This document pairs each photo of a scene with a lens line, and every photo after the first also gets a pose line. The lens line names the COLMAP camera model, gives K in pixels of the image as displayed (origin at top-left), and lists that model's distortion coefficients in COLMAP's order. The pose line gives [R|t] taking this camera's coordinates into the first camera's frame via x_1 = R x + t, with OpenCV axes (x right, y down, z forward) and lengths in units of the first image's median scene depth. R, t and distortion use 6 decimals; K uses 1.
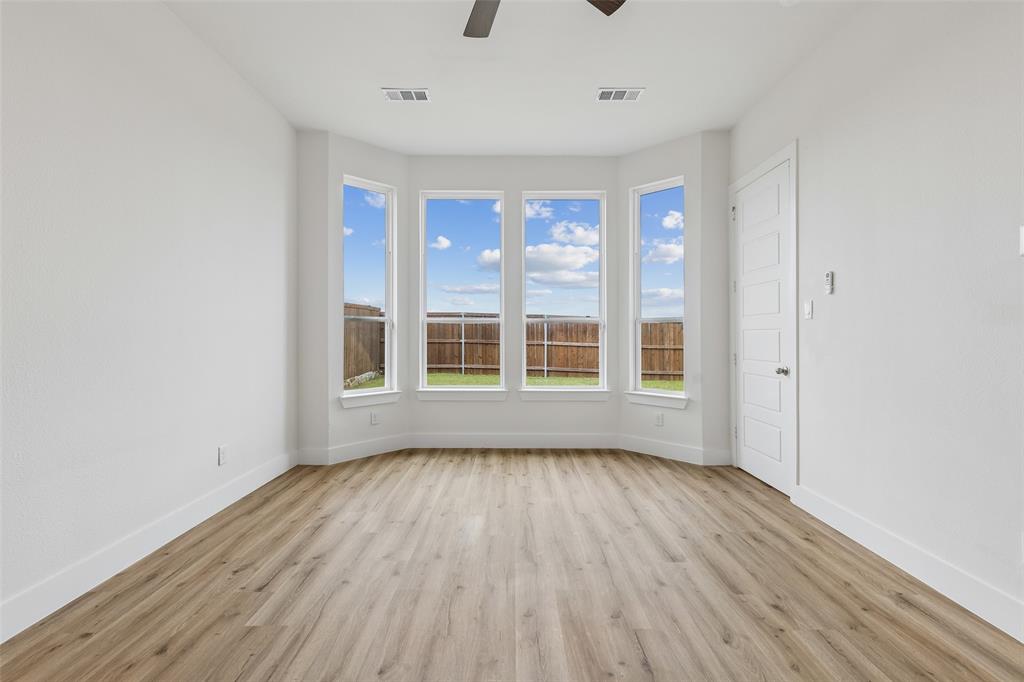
lens RADIAL K [[465.8, 0, 518.4], [0, 465.8, 338.6], [0, 0, 1]] dist [0.007257, -0.000066]
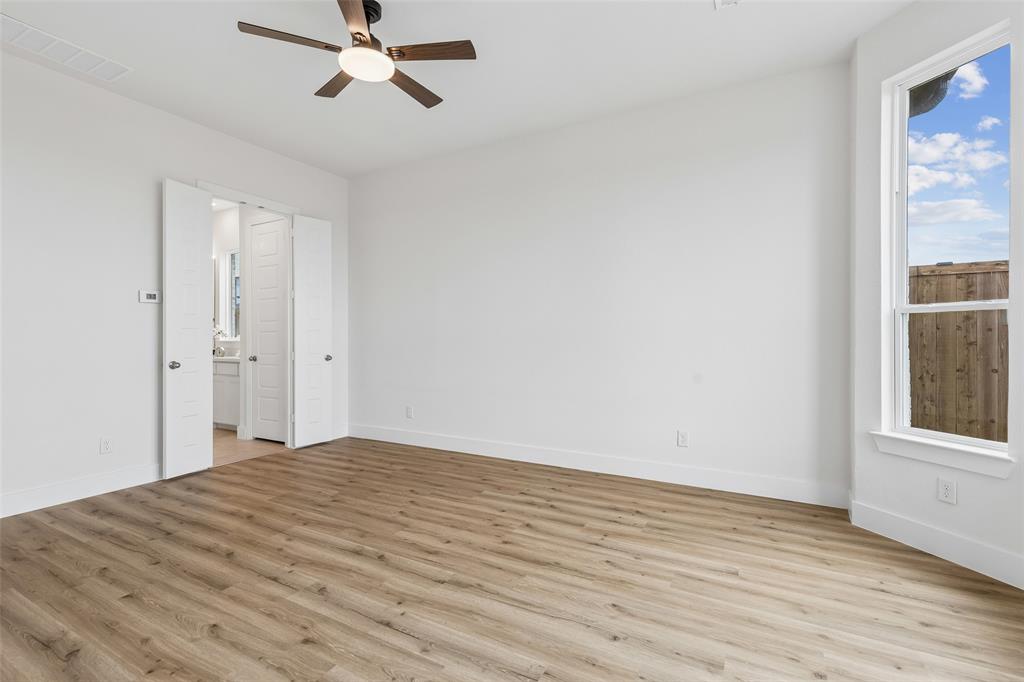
lens RADIAL K [[465.8, 0, 519.0], [0, 465.8, 335.8], [0, 0, 1]] dist [0.007257, -0.000066]
pose [[-0.482794, 0.003455, -0.875727, 0.605530], [-0.005951, 0.999956, 0.007226, -0.016364], [0.875714, 0.008700, -0.482752, 1.229972]]
